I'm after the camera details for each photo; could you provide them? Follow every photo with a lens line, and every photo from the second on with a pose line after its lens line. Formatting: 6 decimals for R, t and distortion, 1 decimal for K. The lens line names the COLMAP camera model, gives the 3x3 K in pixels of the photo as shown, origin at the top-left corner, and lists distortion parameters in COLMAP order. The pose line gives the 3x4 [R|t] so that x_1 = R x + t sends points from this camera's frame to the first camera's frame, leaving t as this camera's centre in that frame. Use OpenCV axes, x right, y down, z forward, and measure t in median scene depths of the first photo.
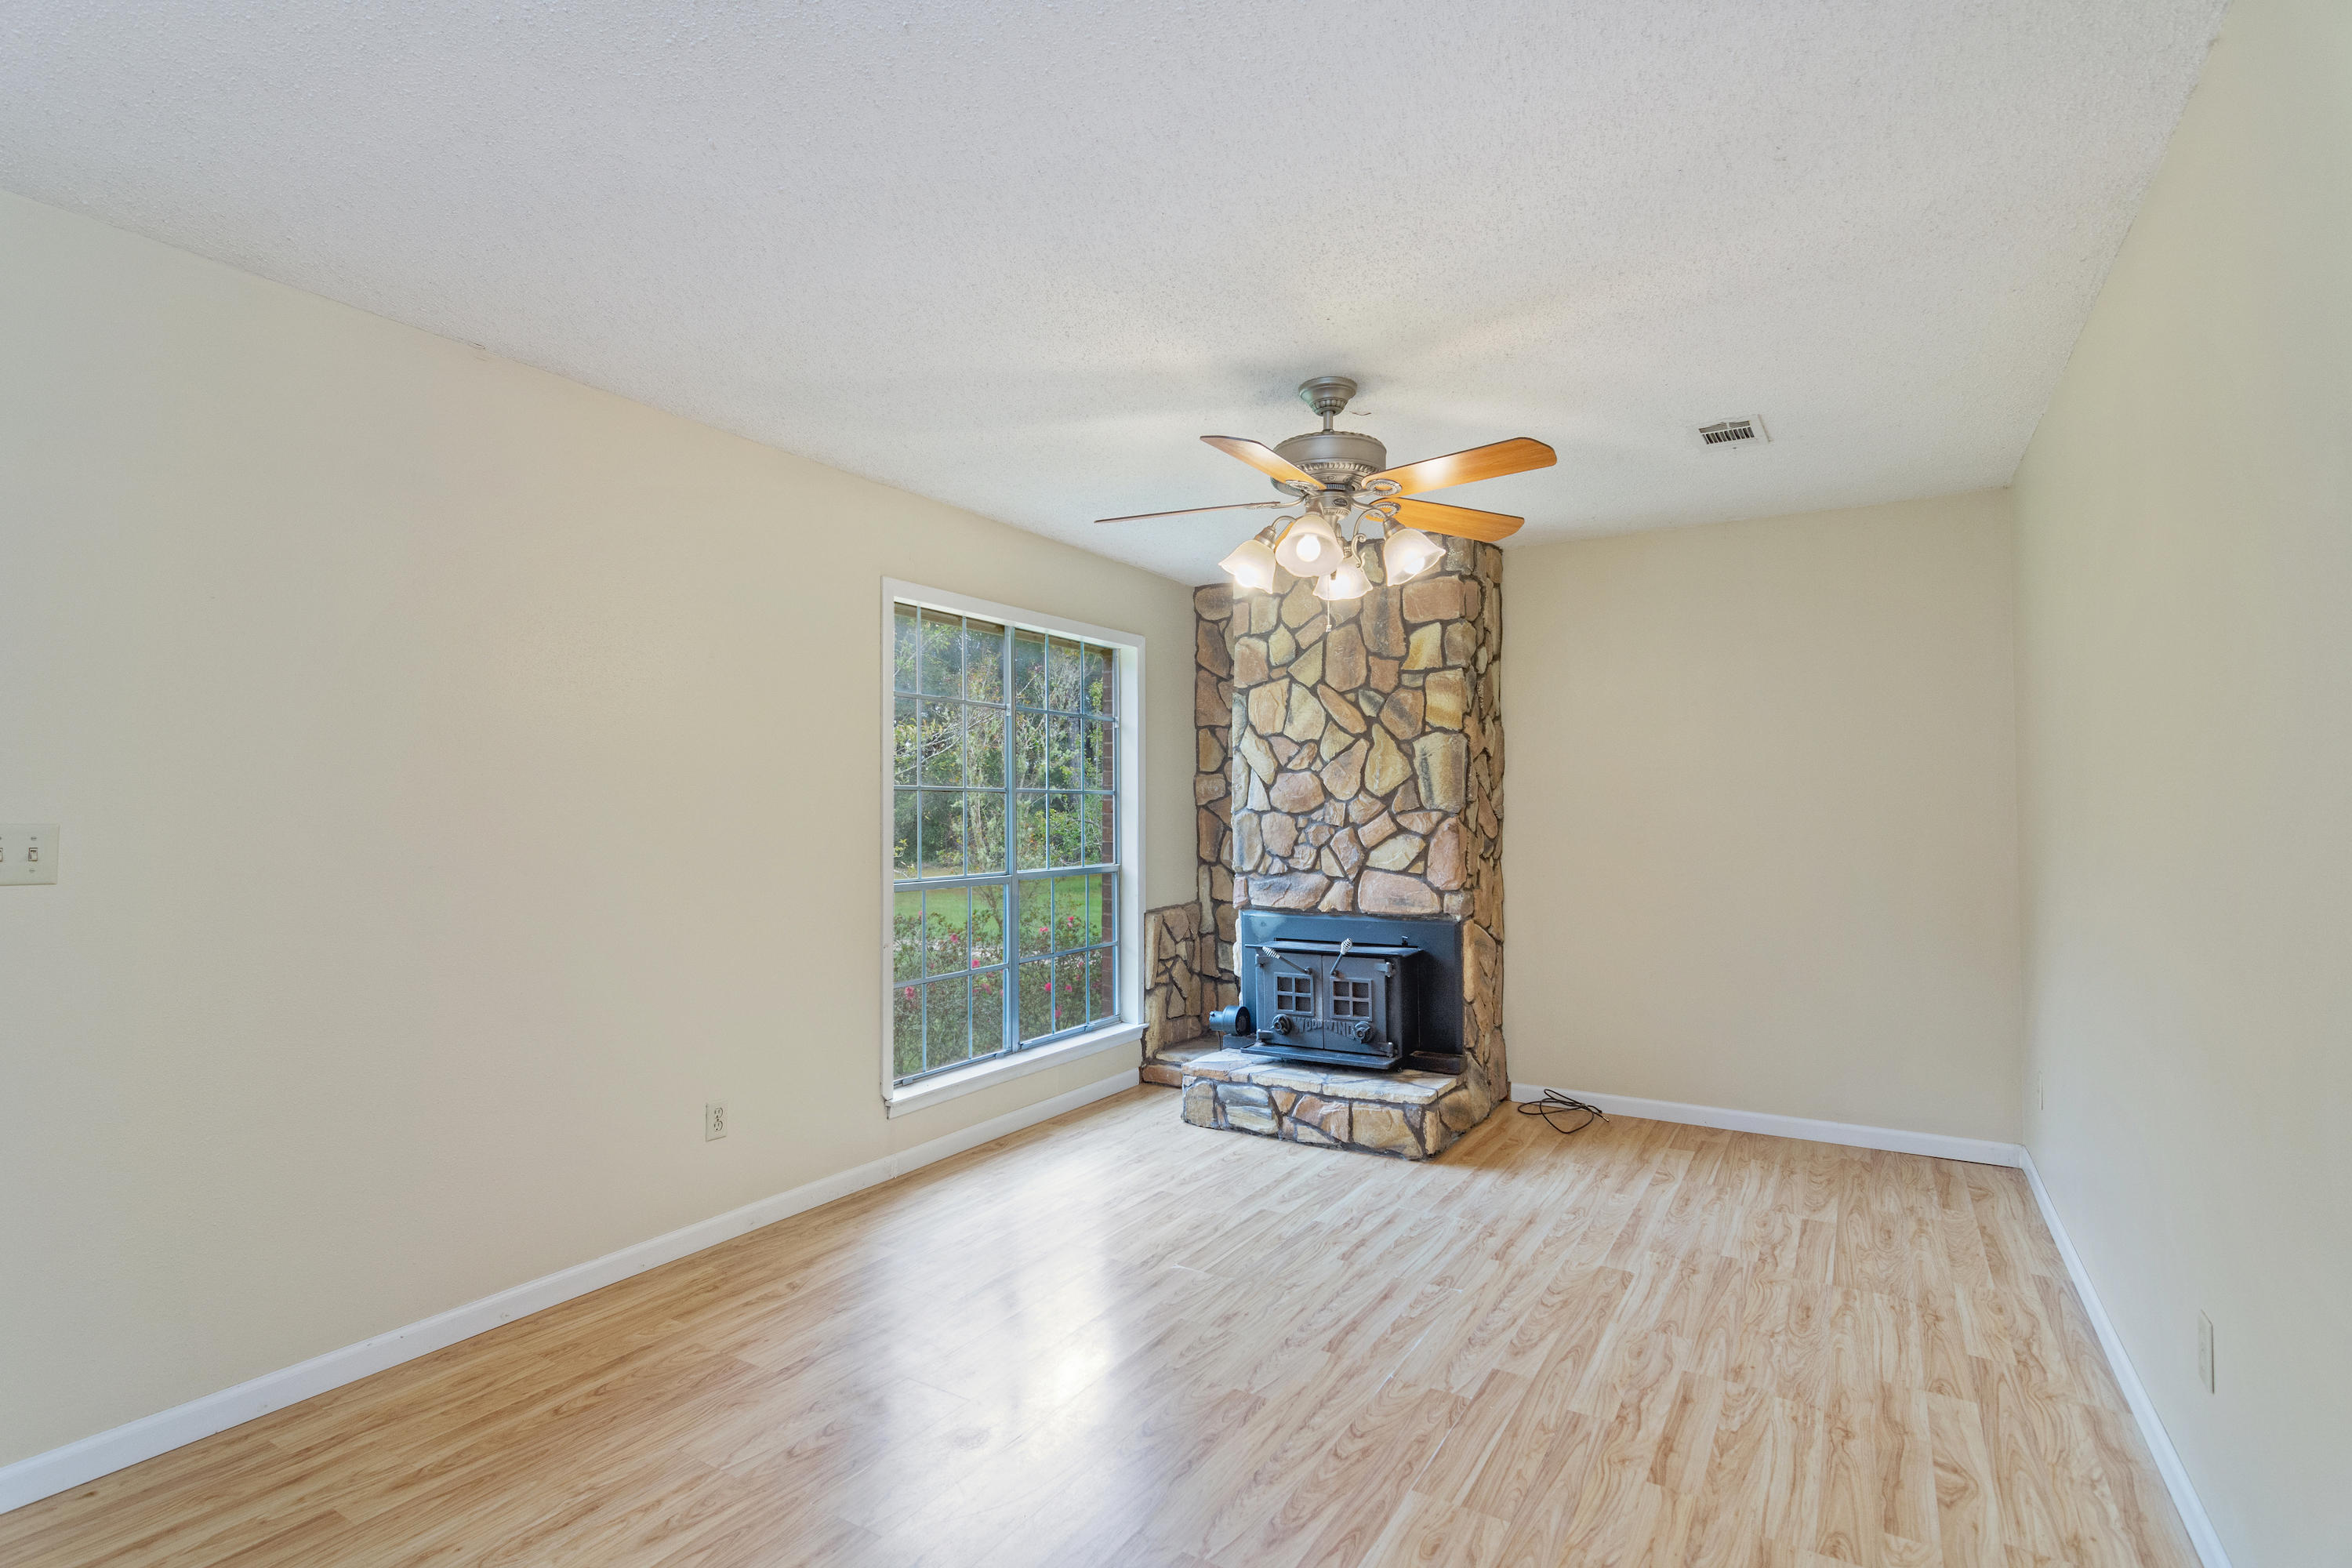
lens RADIAL K [[1136.6, 0, 1172.5], [0, 1136.6, 787.1], [0, 0, 1]] dist [-0.006124, 0.002647]
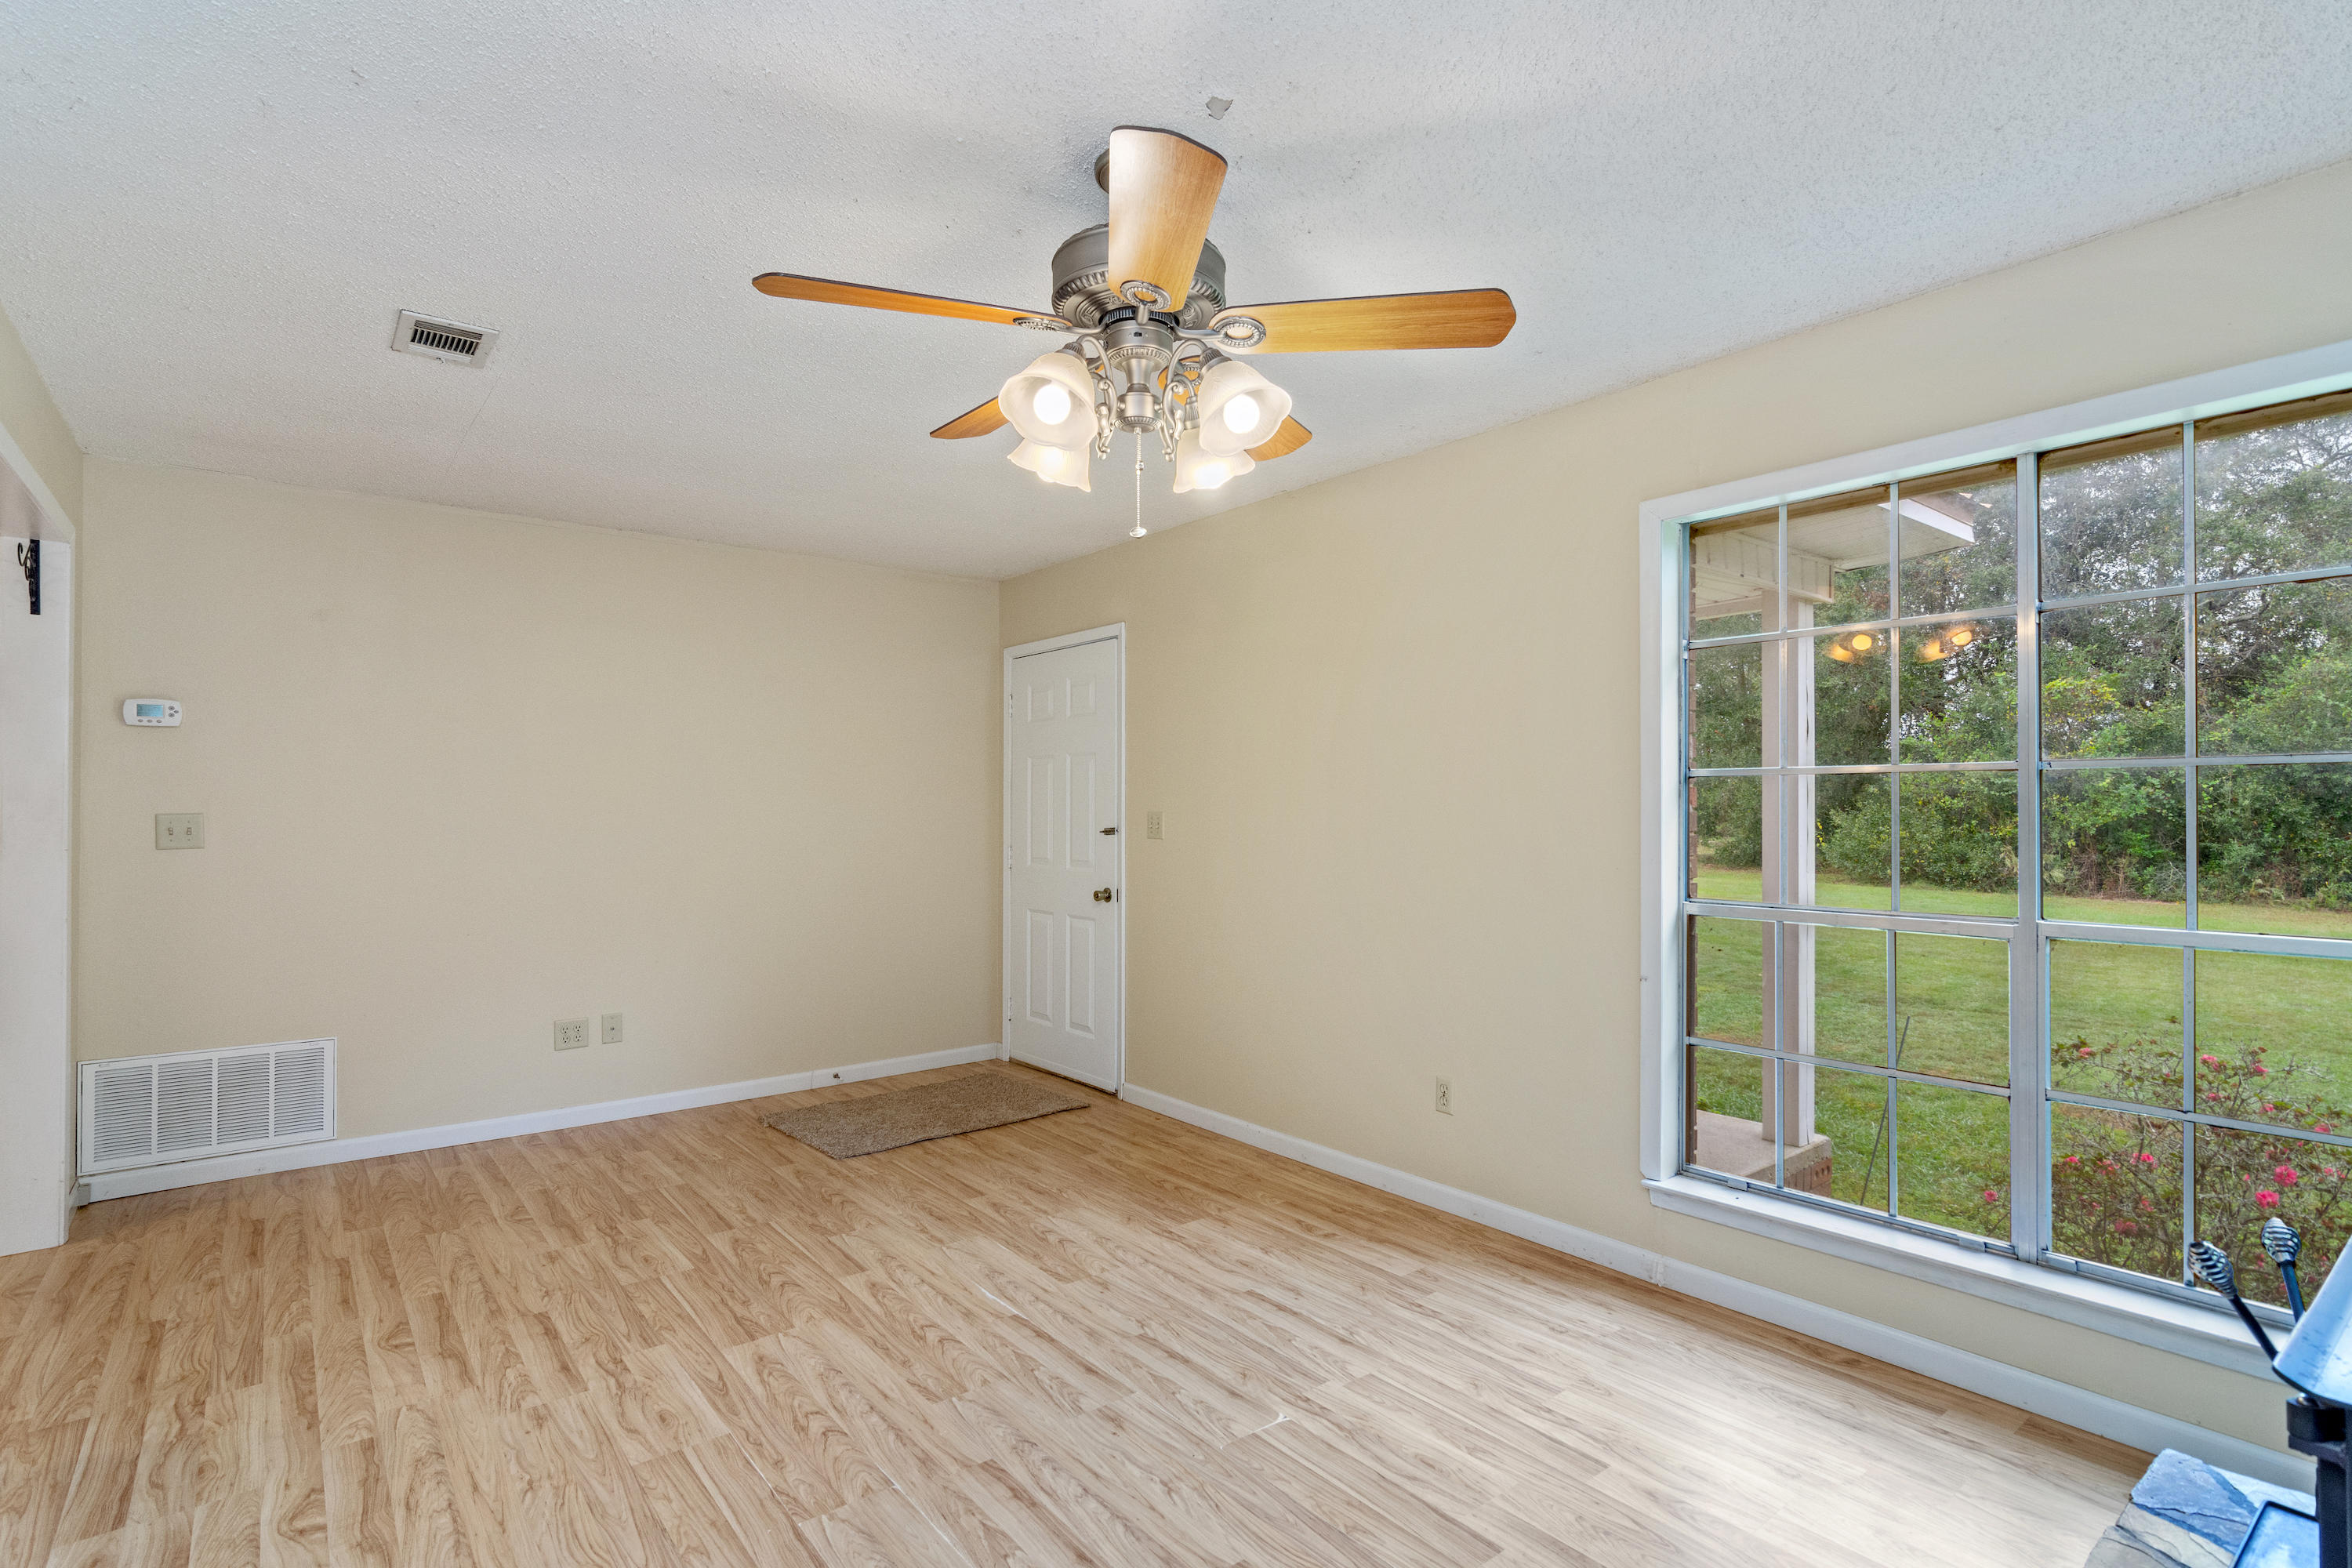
lens RADIAL K [[1136.6, 0, 1162.5], [0, 1136.6, 797.7], [0, 0, 1]] dist [-0.006124, 0.002647]
pose [[-0.347594, -0.004715, -0.937633, 0.837091], [0.020245, 0.999717, -0.012532, 0.028262], [0.937427, -0.023338, -0.347400, 1.372654]]
